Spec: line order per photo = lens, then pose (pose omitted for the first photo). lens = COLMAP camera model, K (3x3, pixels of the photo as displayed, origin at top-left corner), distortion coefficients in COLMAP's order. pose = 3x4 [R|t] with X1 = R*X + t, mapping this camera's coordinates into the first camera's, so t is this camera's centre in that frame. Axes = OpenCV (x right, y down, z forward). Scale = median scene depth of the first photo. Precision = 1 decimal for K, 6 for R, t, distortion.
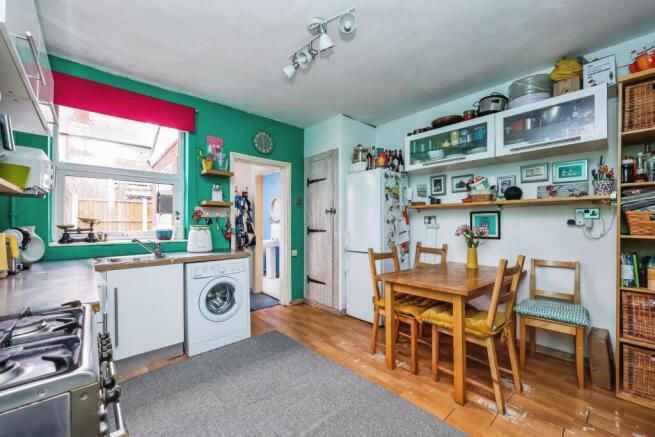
lens RADIAL K [[263.0, 0, 332.8], [0, 263.0, 220.6], [0, 0, 1]] dist [-0.000769, 0.000086]
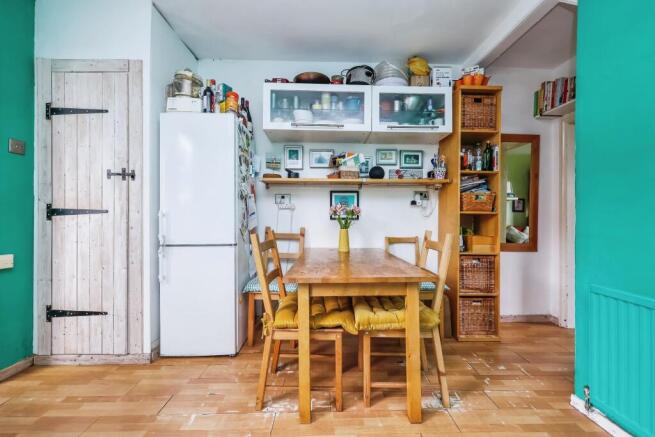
lens RADIAL K [[261.9, 0, 327.8], [0, 261.9, 217.4], [0, 0, 1]] dist [-0.002268, -0.000115]
pose [[0.655304, 0.003184, 0.755358, -0.160088], [-0.012850, 0.999893, 0.006933, 0.051111], [-0.755256, -0.014250, 0.655275, 0.404695]]
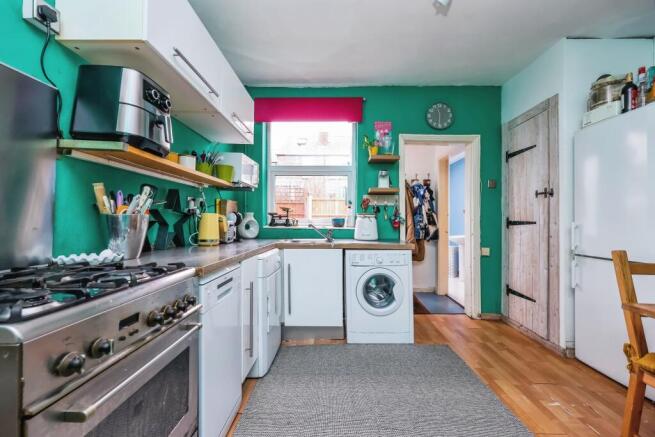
lens RADIAL K [[261.9, 0, 327.8], [0, 261.9, 217.4], [0, 0, 1]] dist [-0.002268, -0.000115]
pose [[0.718398, -0.001149, -0.695631, 0.070695], [0.001010, 0.999999, -0.000609, 0.030669], [0.695631, -0.000265, 0.718399, 0.176594]]
